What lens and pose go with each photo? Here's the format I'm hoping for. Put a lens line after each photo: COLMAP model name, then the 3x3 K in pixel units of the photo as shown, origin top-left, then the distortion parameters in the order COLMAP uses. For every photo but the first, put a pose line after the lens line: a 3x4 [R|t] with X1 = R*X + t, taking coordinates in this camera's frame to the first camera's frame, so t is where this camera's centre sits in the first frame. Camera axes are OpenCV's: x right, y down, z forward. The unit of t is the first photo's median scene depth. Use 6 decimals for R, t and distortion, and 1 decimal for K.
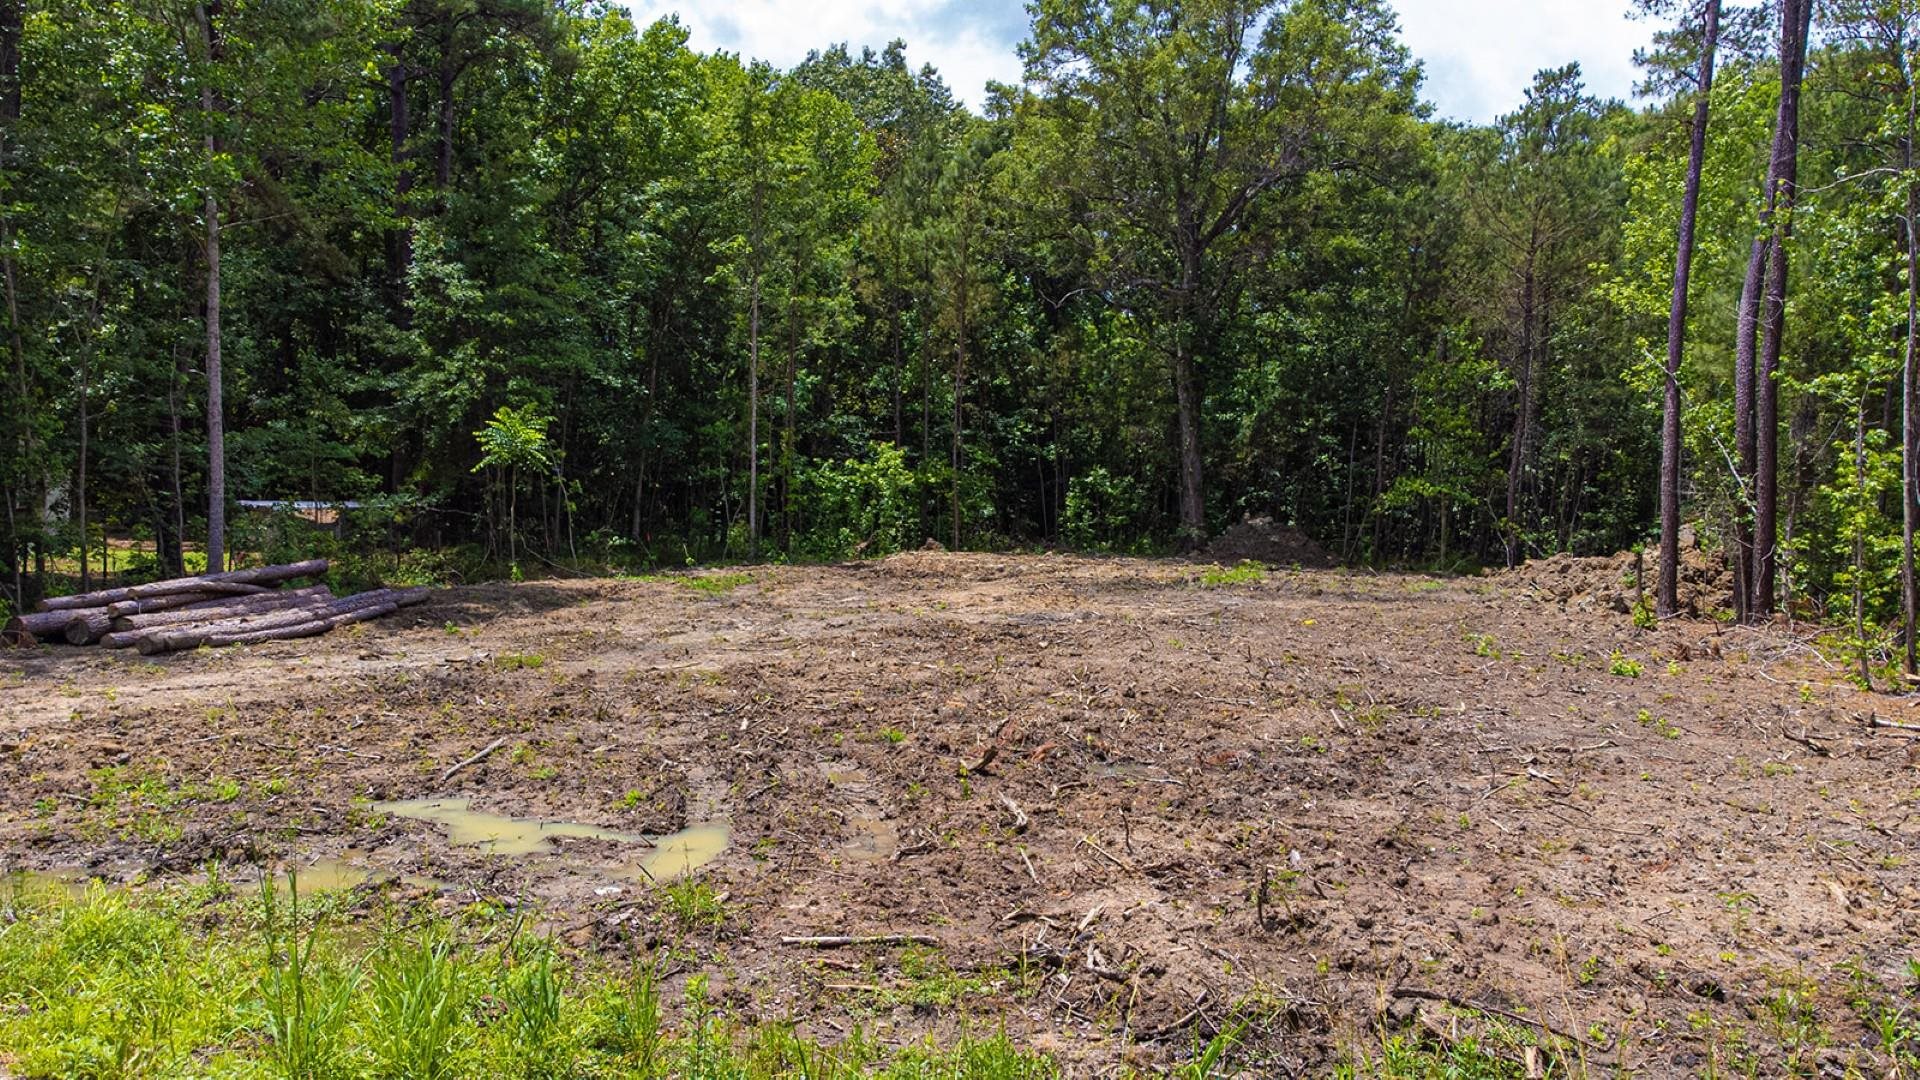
lens RADIAL K [[1403.2, 0, 960.0], [0, 1403.2, 540.0], [0, 0, 1]] dist [0.029218, -0.001404]
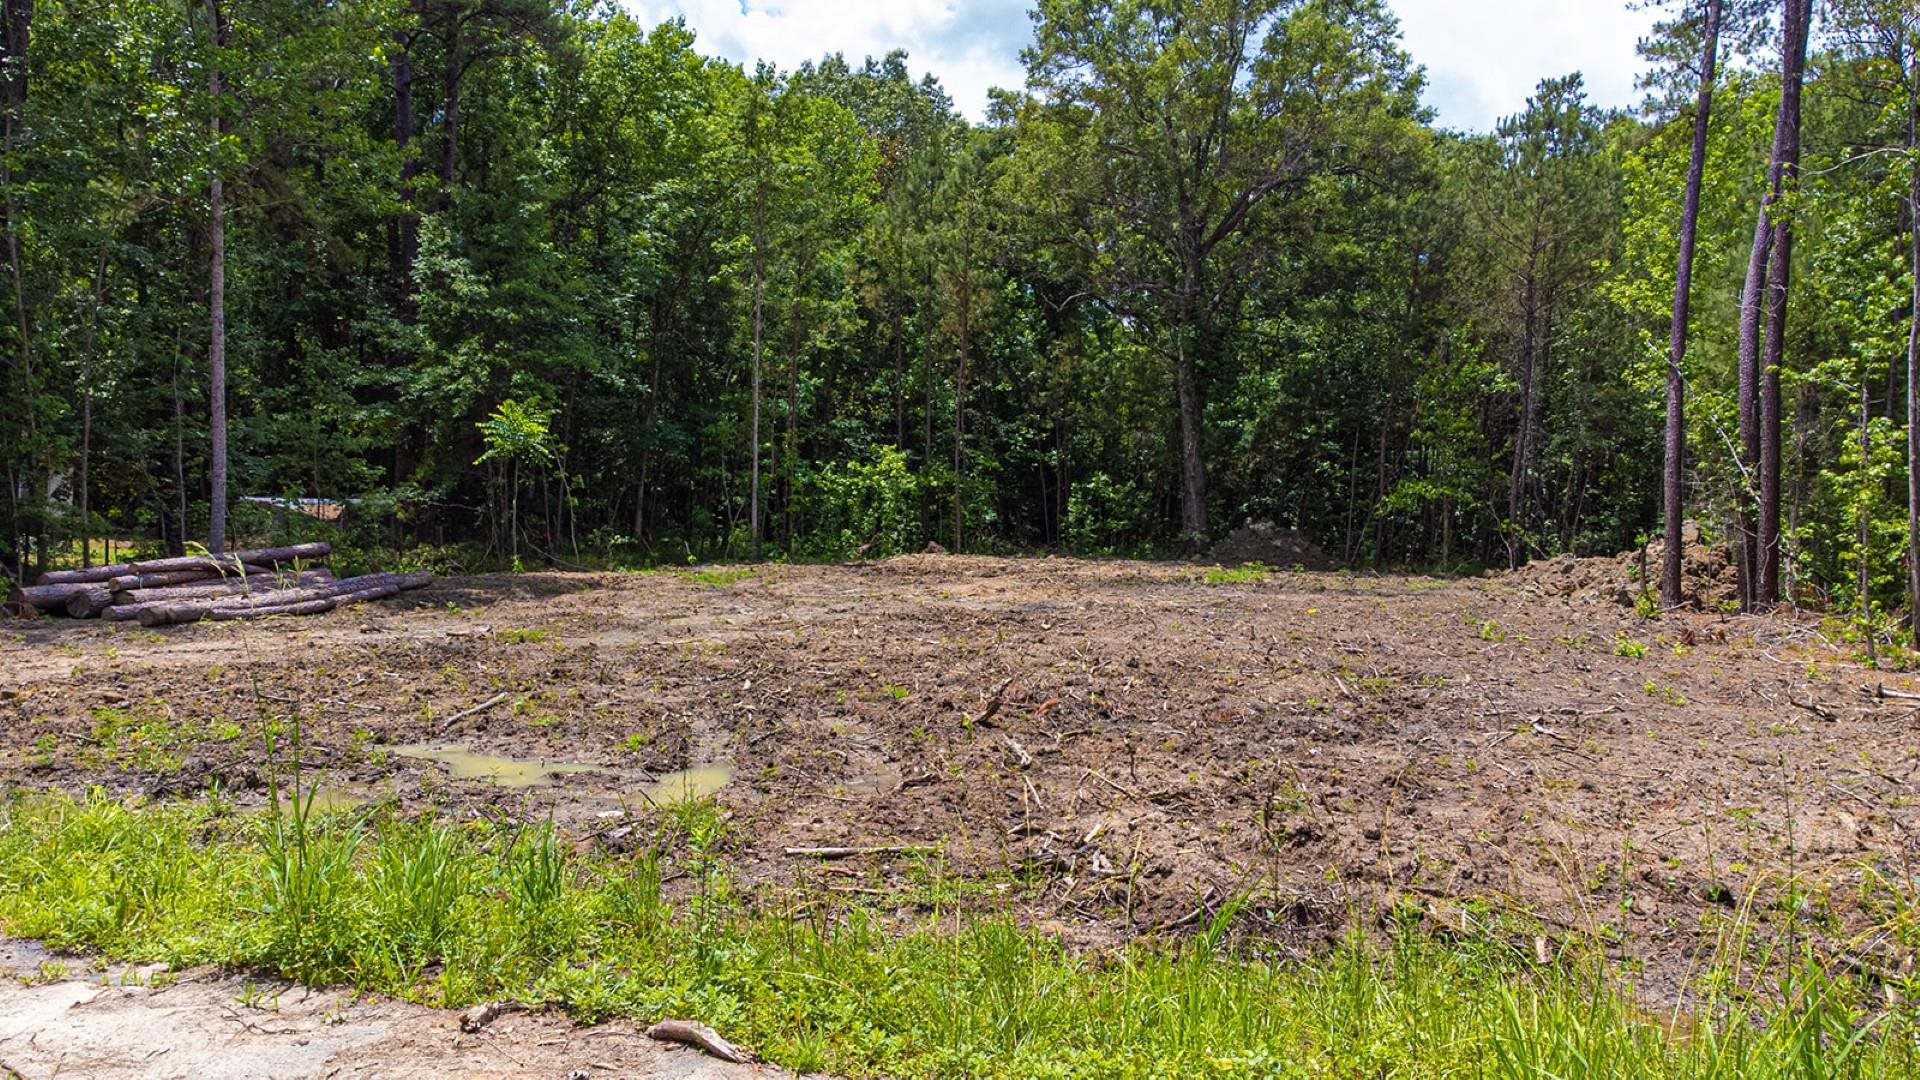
lens RADIAL K [[1403.2, 0, 959.3], [0, 1403.2, 537.5], [0, 0, 1]] dist [0.029608, -0.001812]
pose [[0.999994, 0.003125, -0.001393, -0.000639], [-0.003146, 0.999887, -0.014695, 0.016058], [0.001347, 0.014699, 0.999891, 0.000953]]
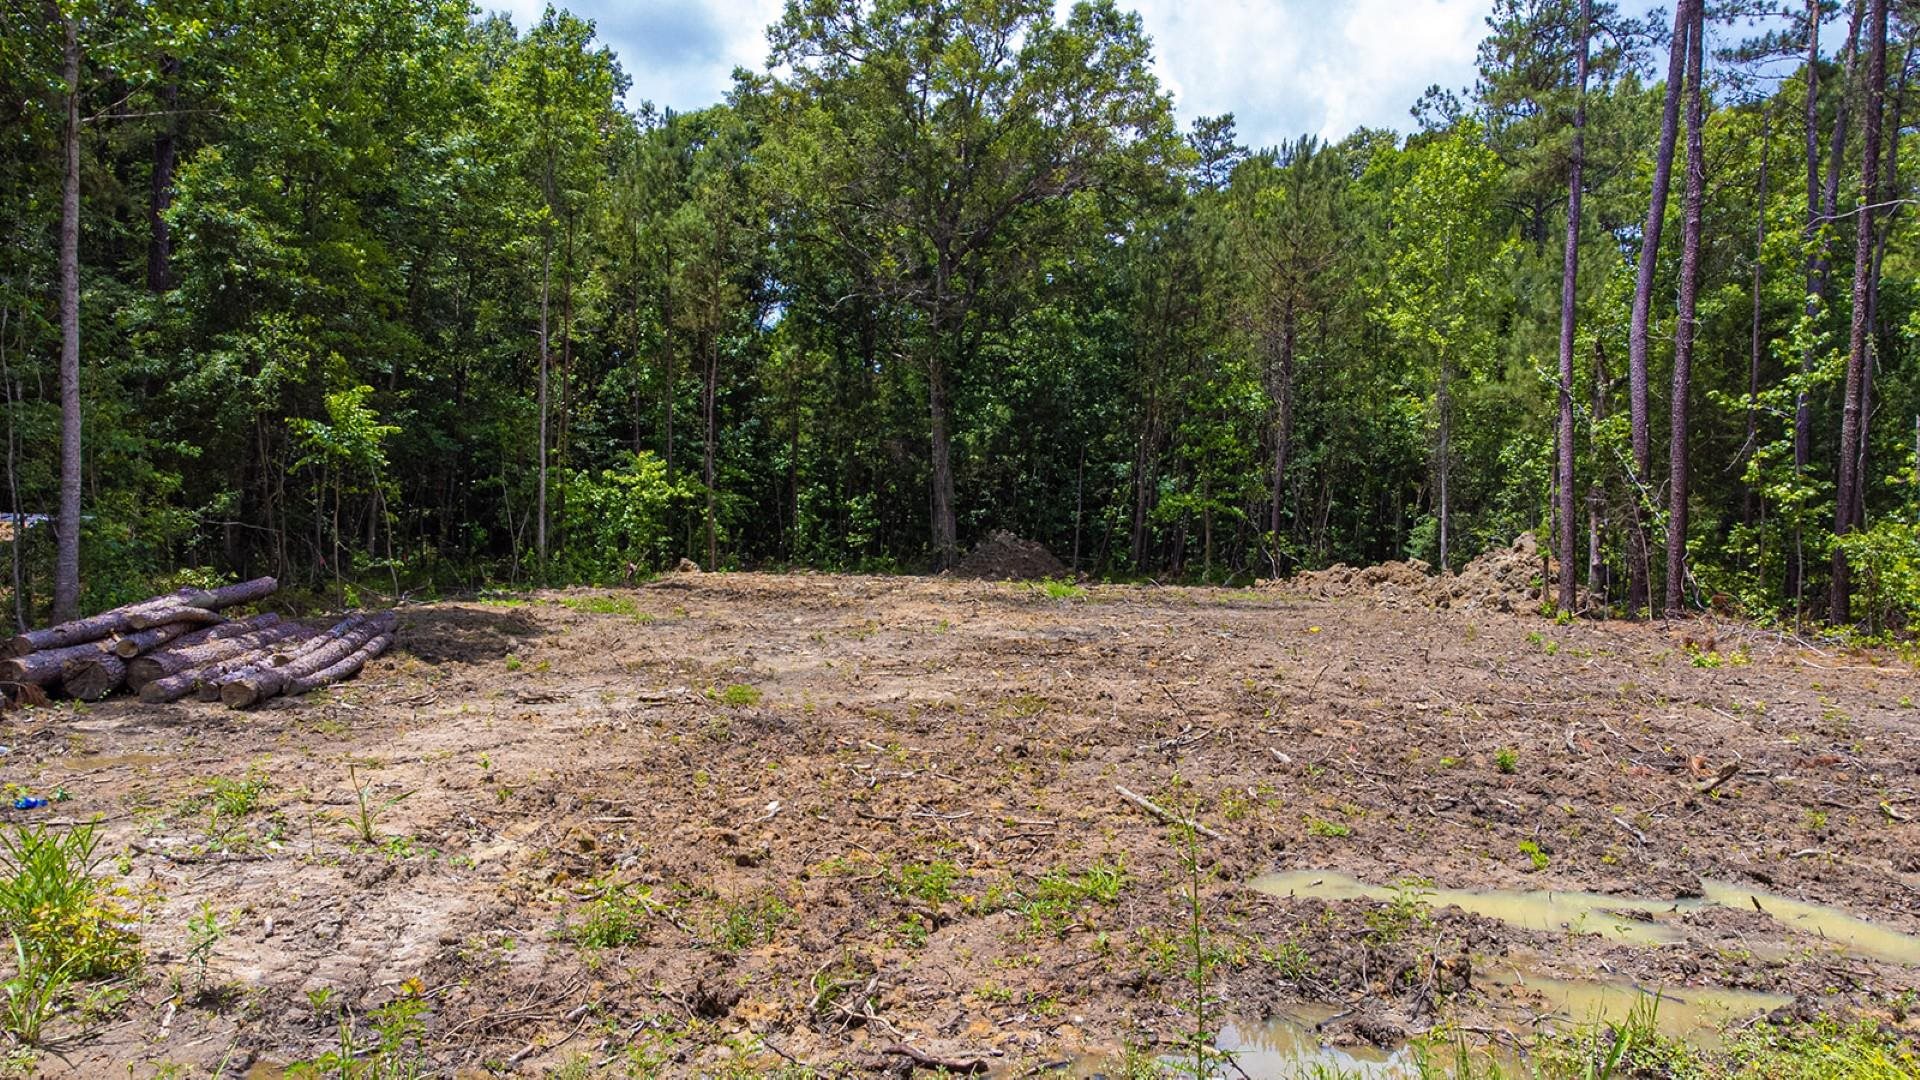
lens RADIAL K [[1406.3, 0, 963.4], [0, 1406.3, 544.4], [0, 0, 1]] dist [0.001556, 0.077408]
pose [[0.939669, -0.007501, 0.342003, -0.247815], [0.013330, 0.999803, -0.014698, 0.008297], [-0.341826, 0.018370, 0.939584, 0.123882]]
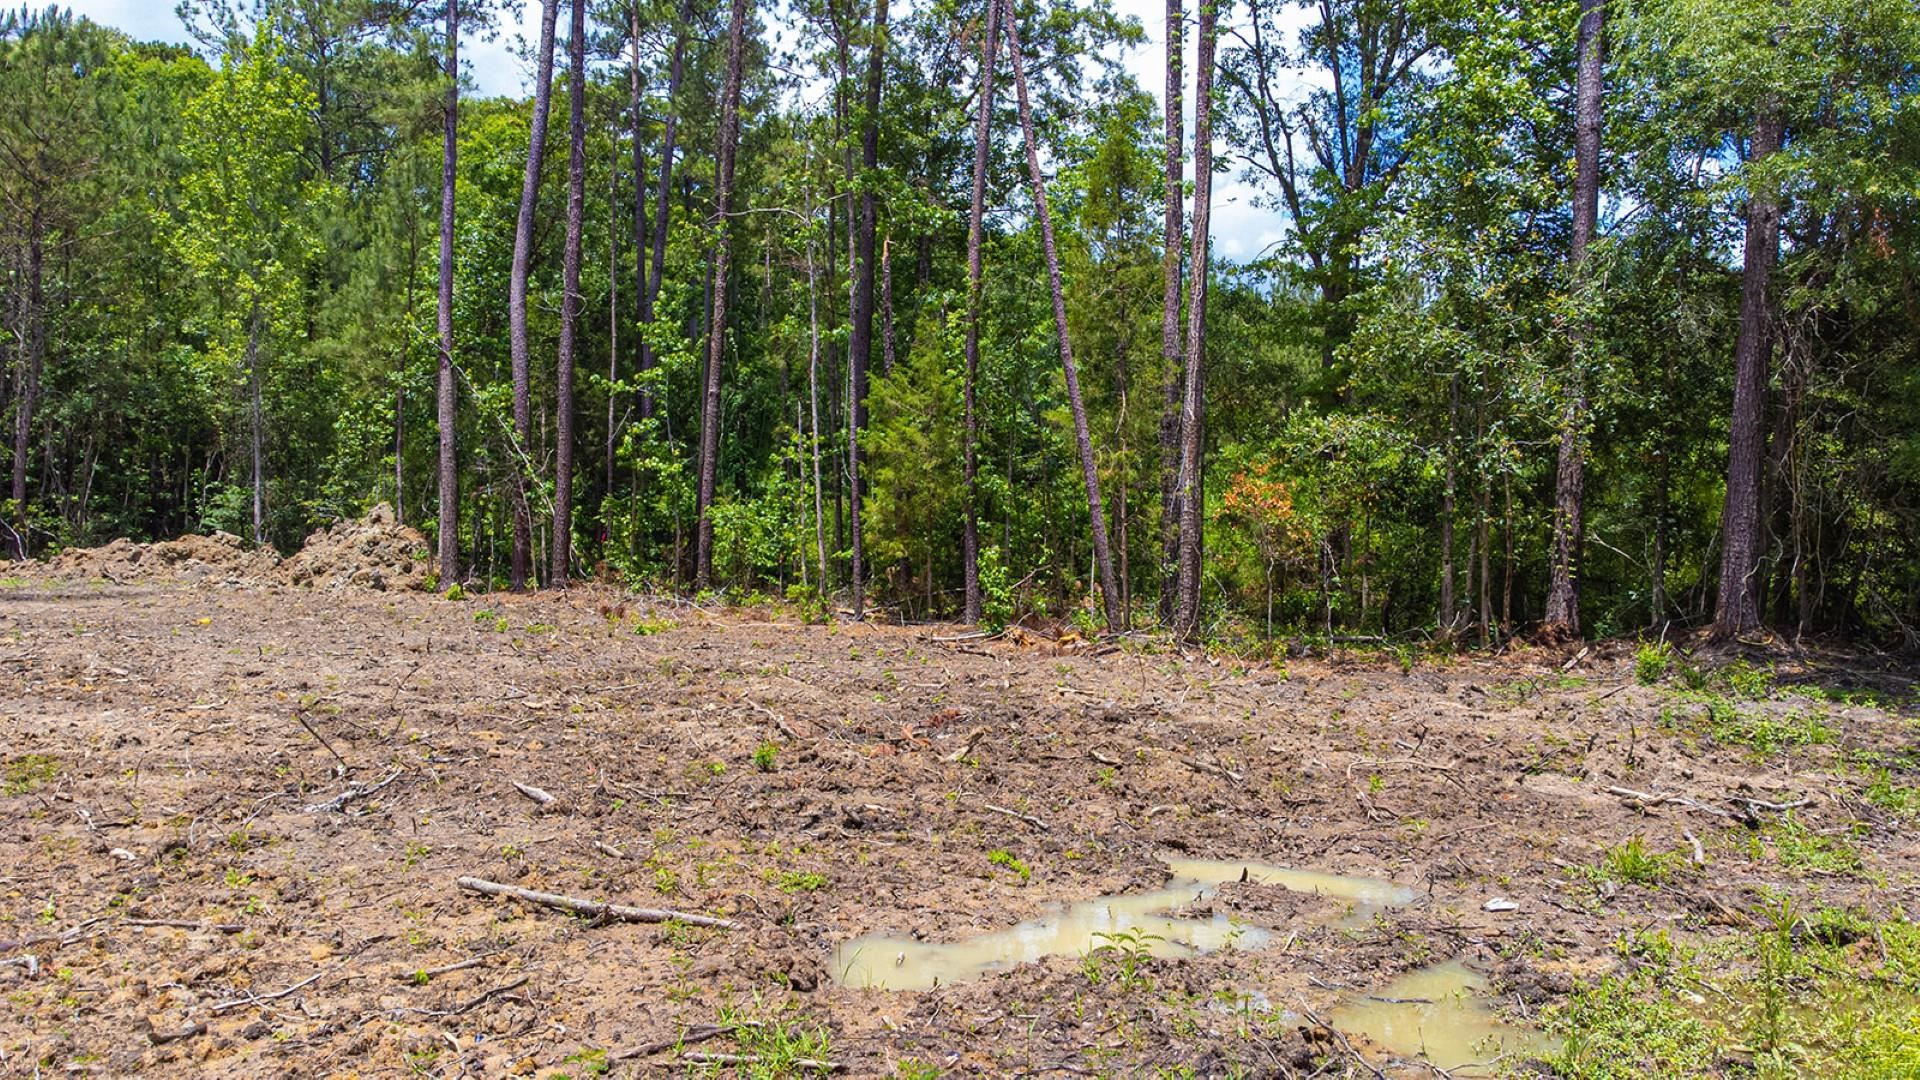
lens RADIAL K [[1412.2, 0, 955.5], [0, 1412.2, 527.3], [0, 0, 1]] dist [0.039750, 0.008861]
pose [[0.351552, -0.018710, 0.935981, -0.277147], [0.022721, 0.999676, 0.011449, 0.004861], [-0.935893, 0.017242, 0.351863, 0.246935]]
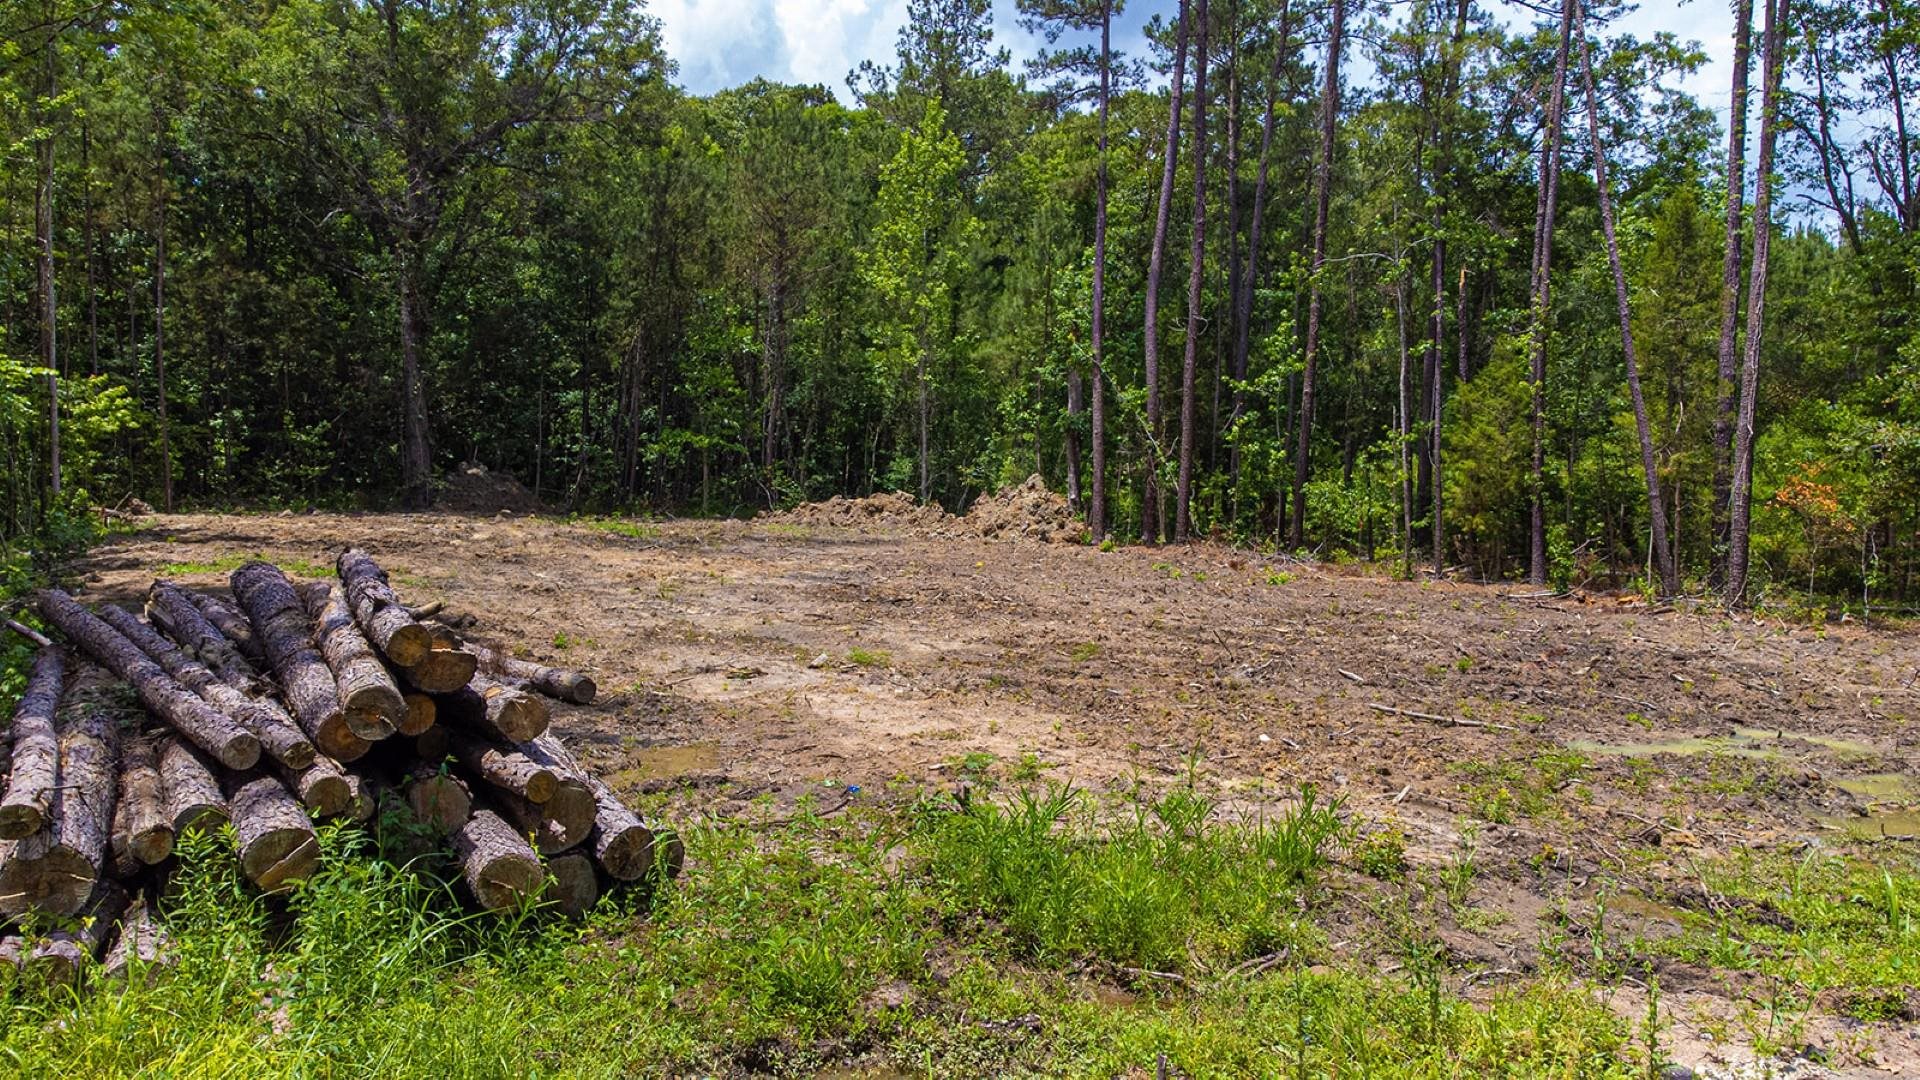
lens RADIAL K [[1412.2, 0, 955.5], [0, 1412.2, 527.3], [0, 0, 1]] dist [0.039750, 0.008861]
pose [[0.635634, -0.047112, 0.770552, -0.526194], [0.017814, 0.998765, 0.046370, -0.021680], [-0.771785, -0.015747, 0.635688, 0.204472]]
